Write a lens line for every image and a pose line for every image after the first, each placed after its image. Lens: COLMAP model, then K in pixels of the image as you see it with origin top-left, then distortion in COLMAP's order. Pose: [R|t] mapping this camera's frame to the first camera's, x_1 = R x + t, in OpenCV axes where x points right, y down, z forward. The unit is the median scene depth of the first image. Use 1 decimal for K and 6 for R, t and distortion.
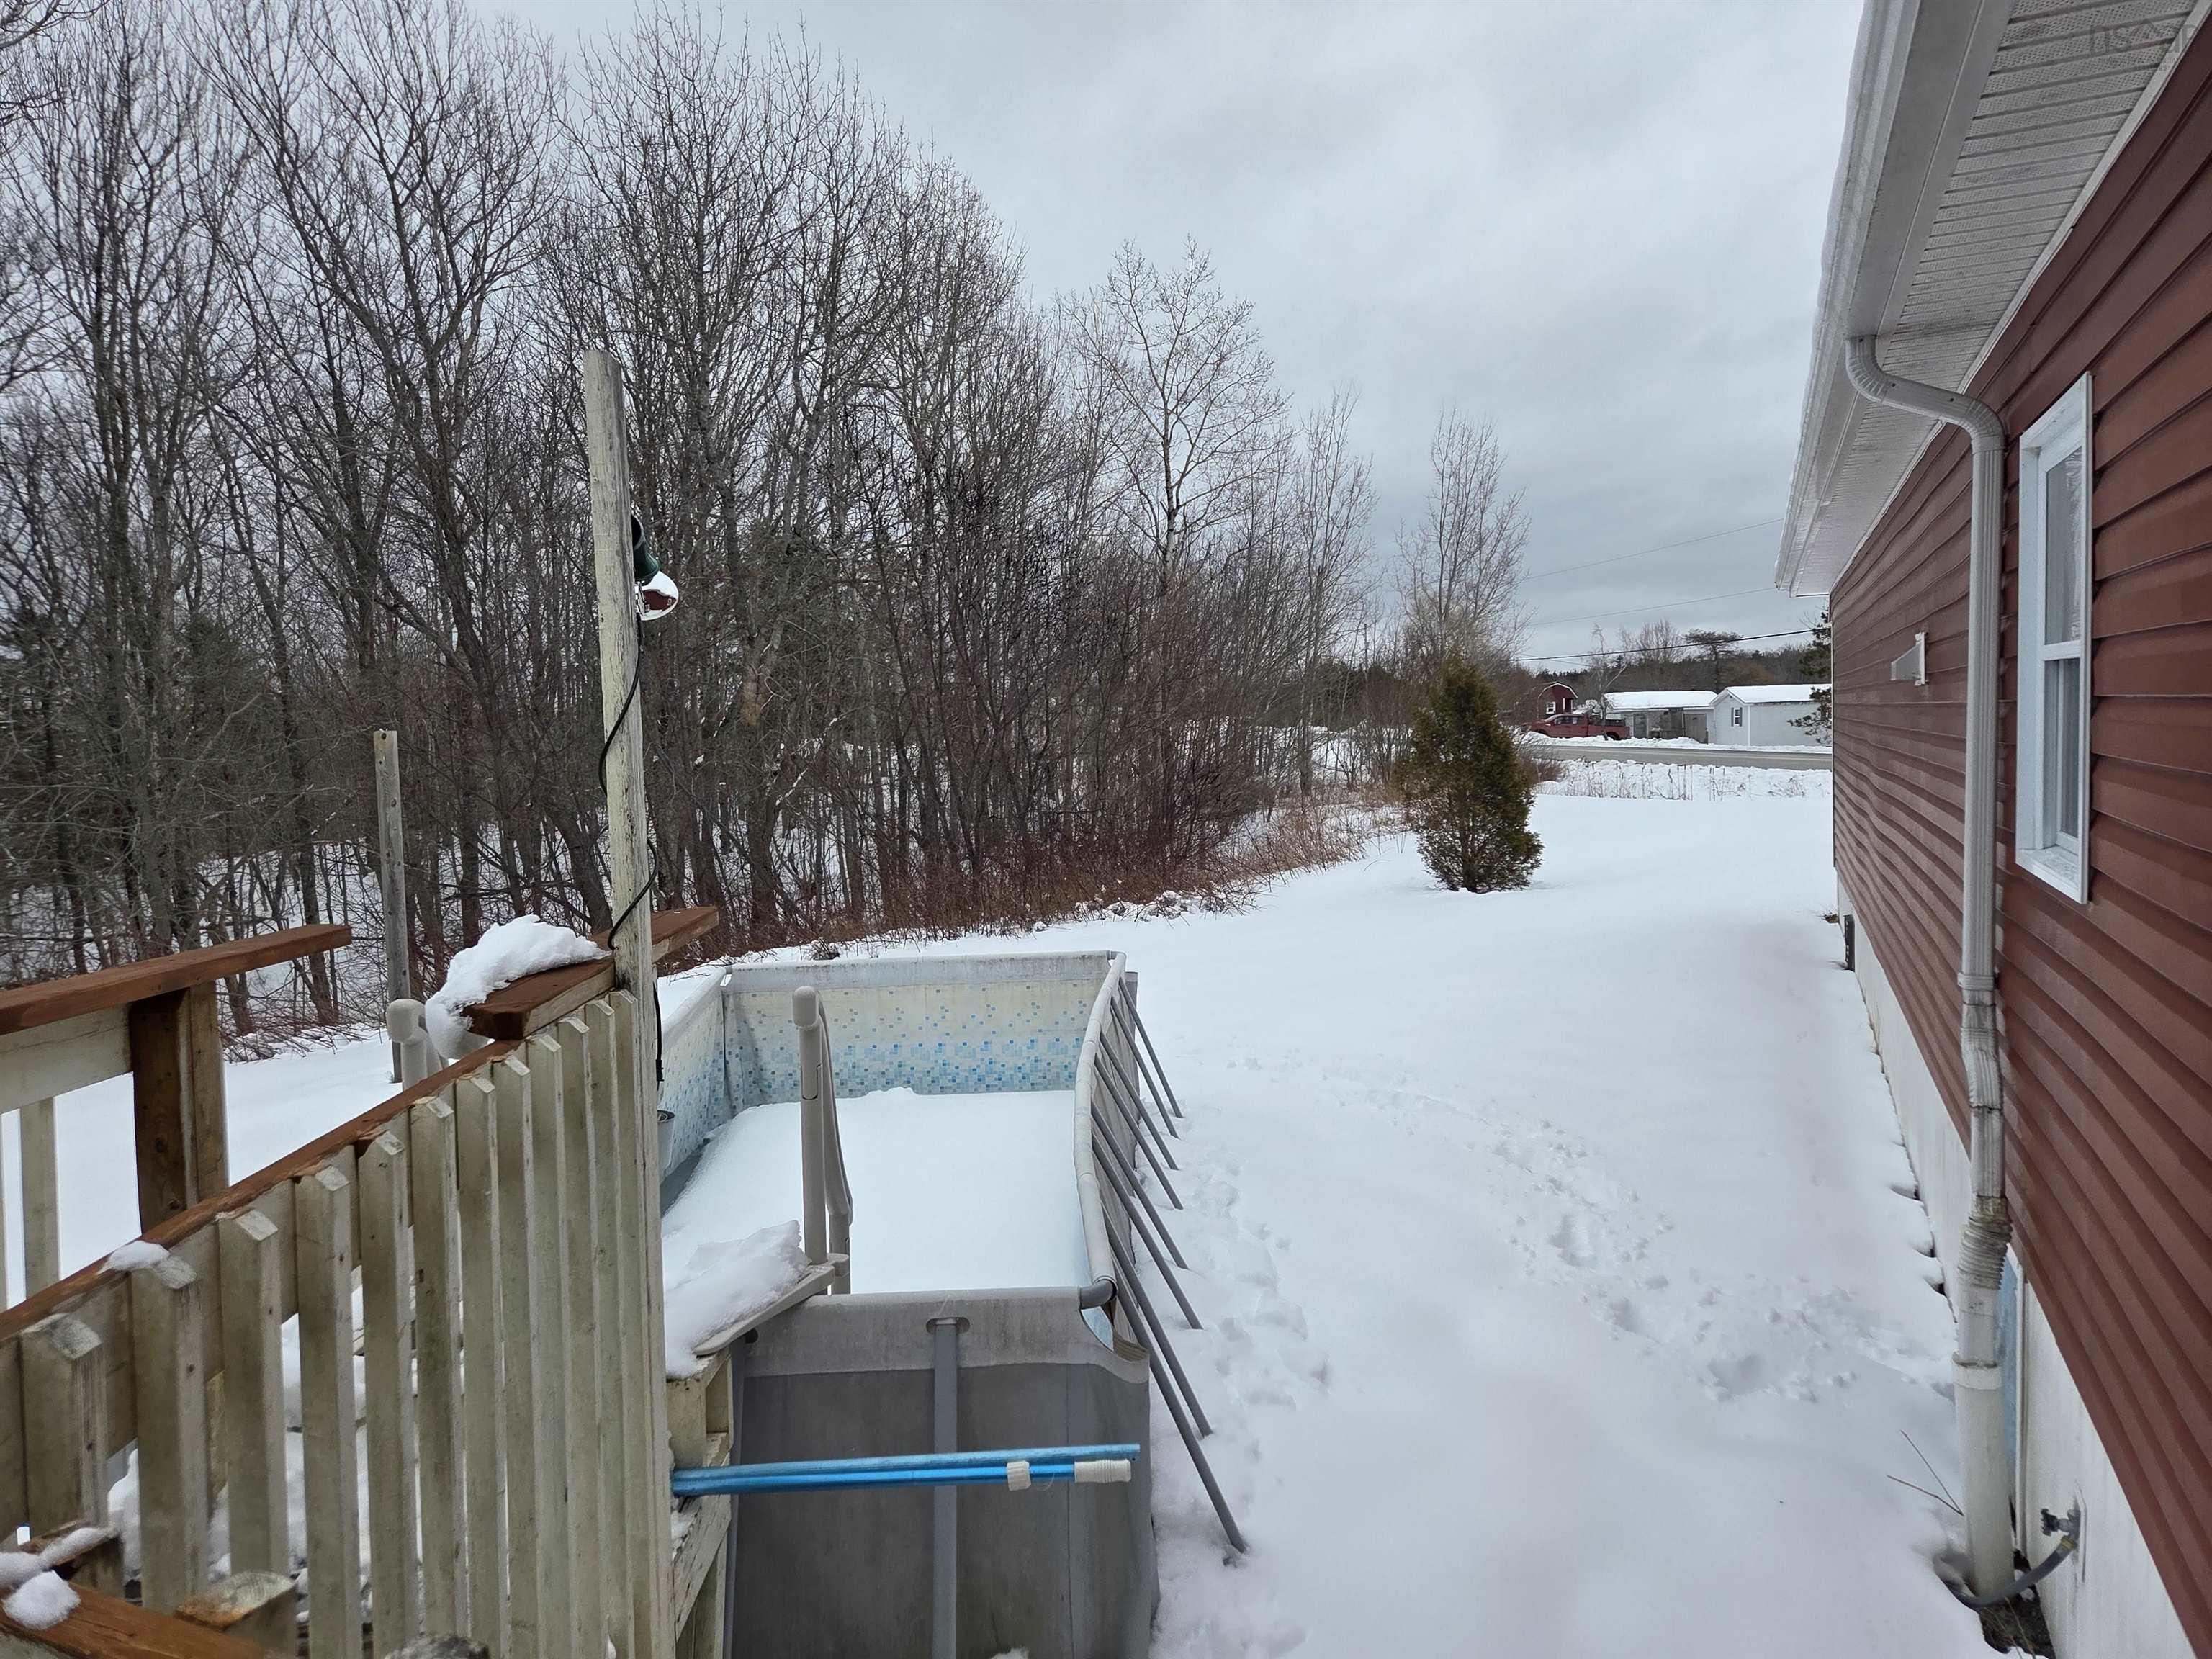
lens RADIAL K [[1477.0, 0, 1102.8], [0, 1477.0, 822.8], [0, 0, 1]] dist [0.078874, -0.065156]
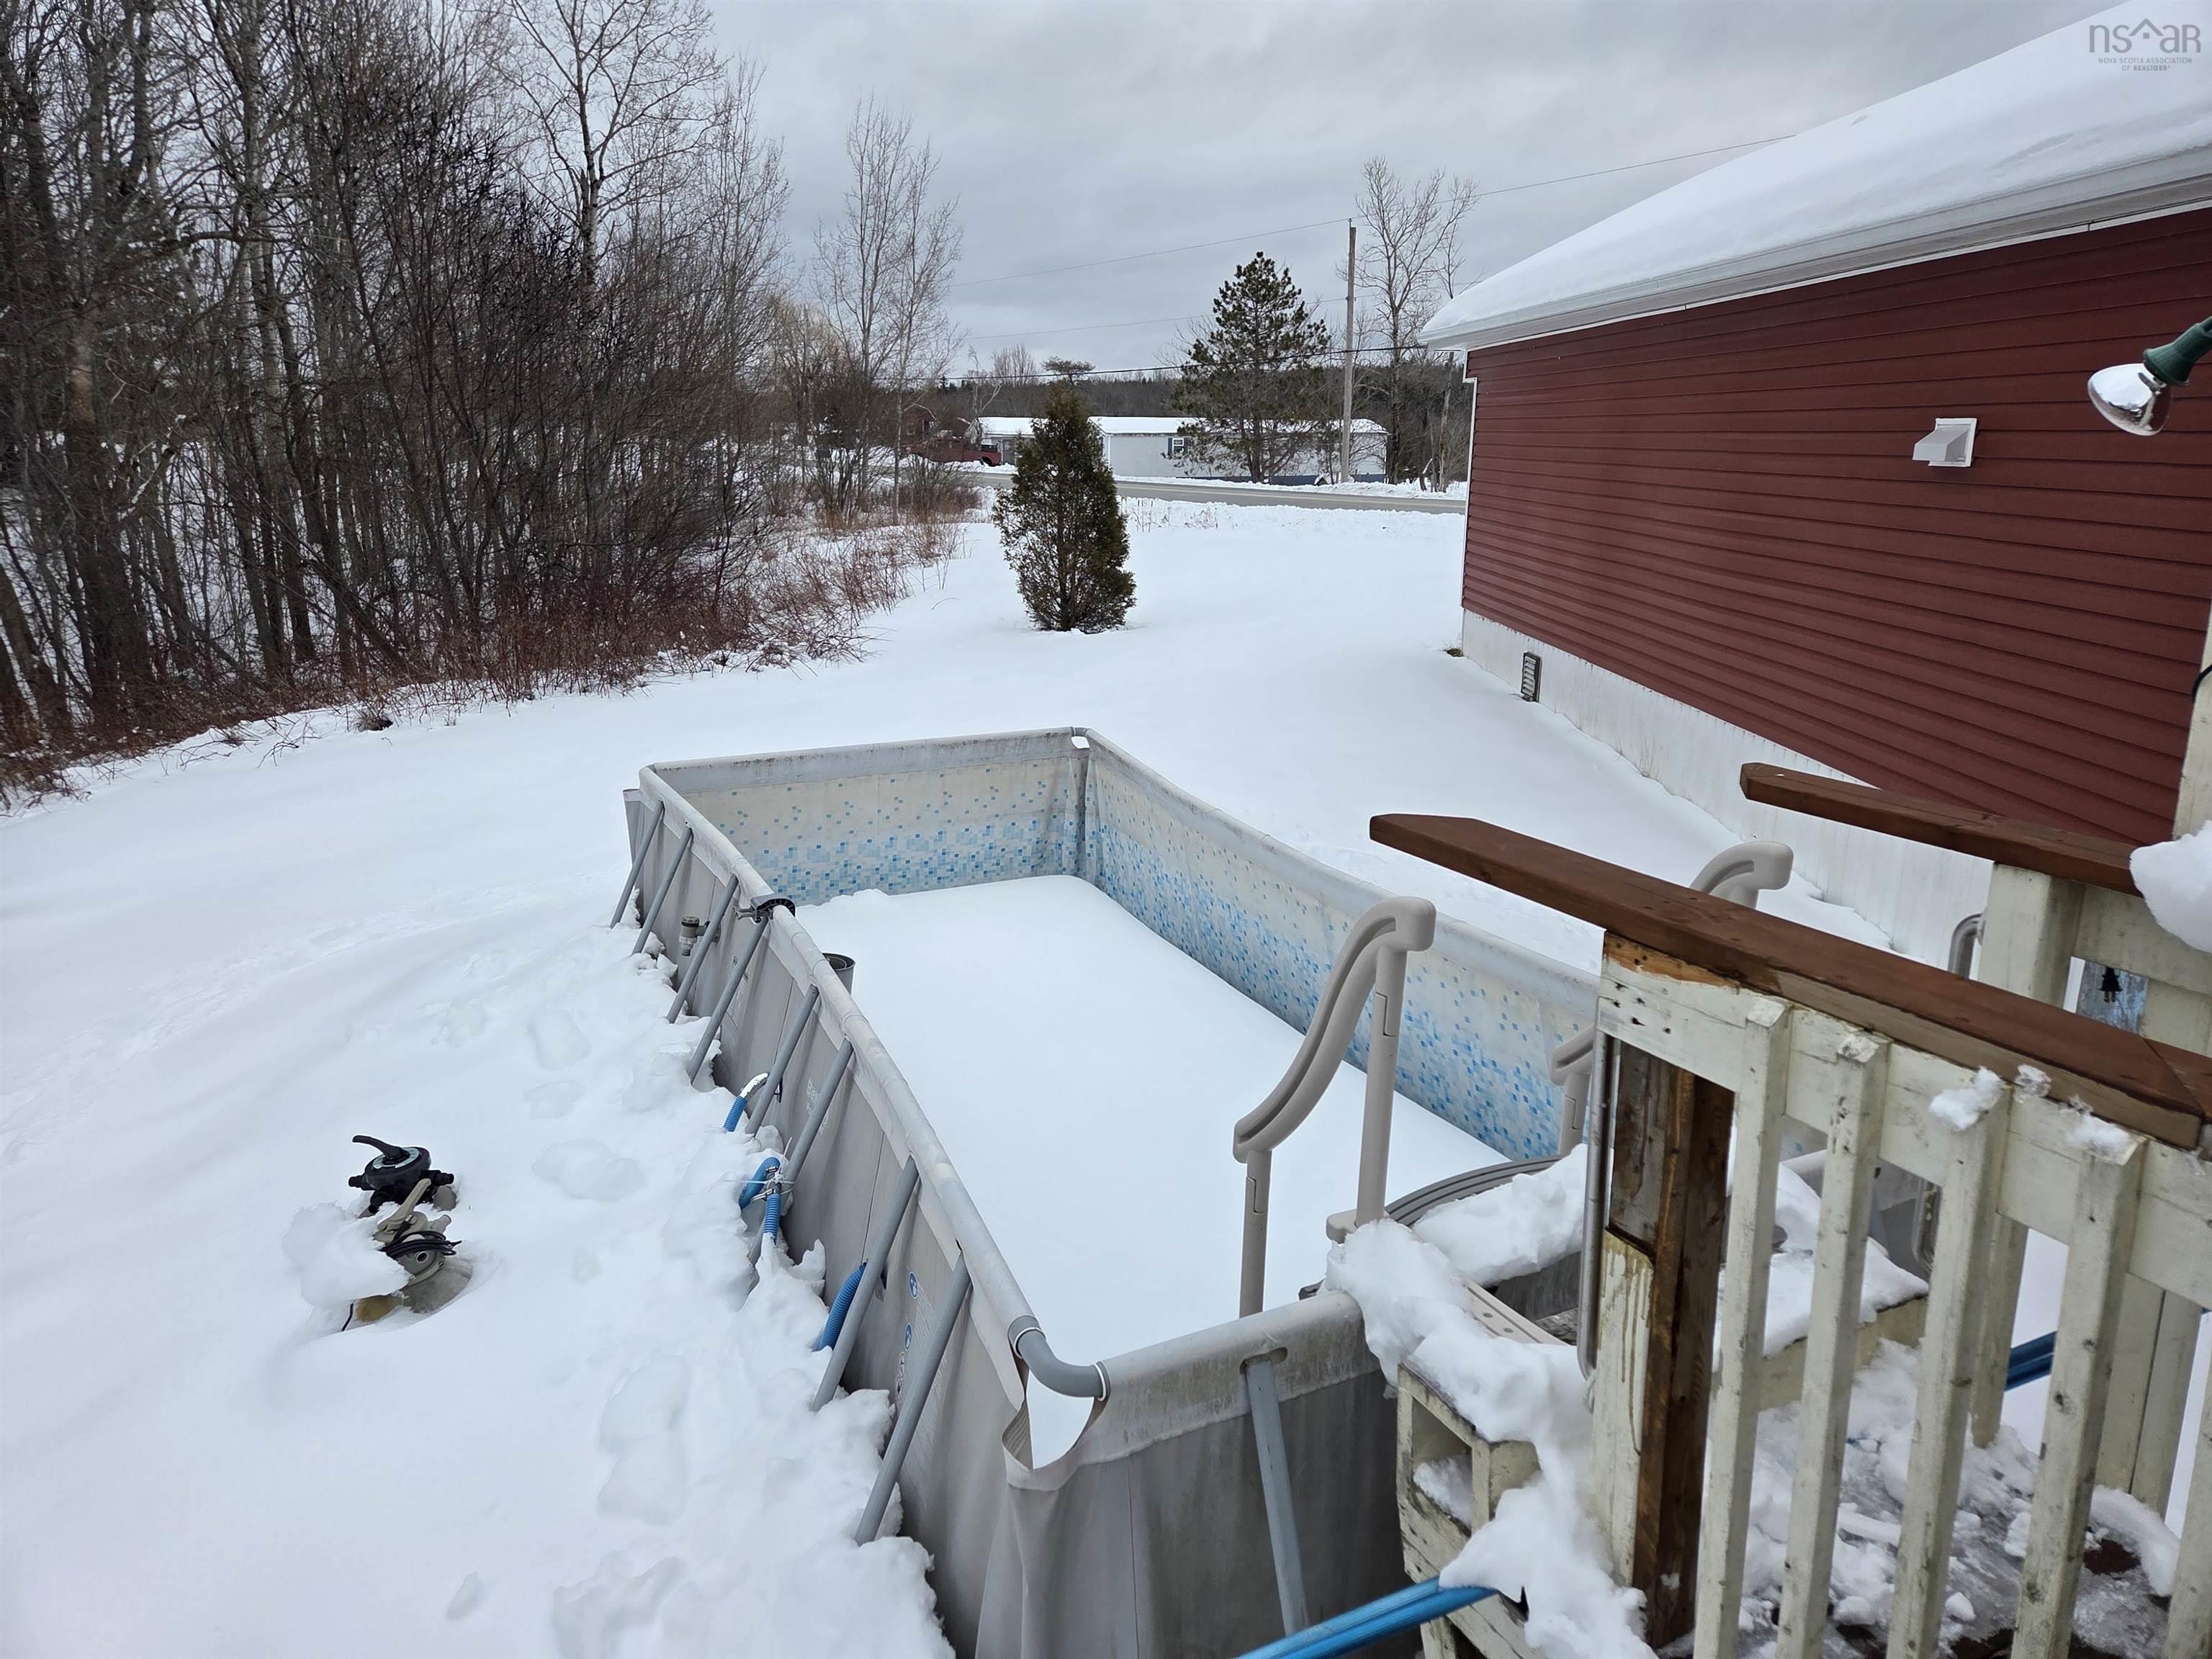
lens RADIAL K [[1474.1, 0, 1104.6], [0, 1474.1, 819.9], [0, 0, 1]] dist [0.112698, -0.058332]
pose [[0.915991, -0.073046, 0.394493, -0.123728], [0.000522, 0.983502, 0.180896, -0.008698], [-0.401198, -0.165493, 0.900917, 0.049792]]
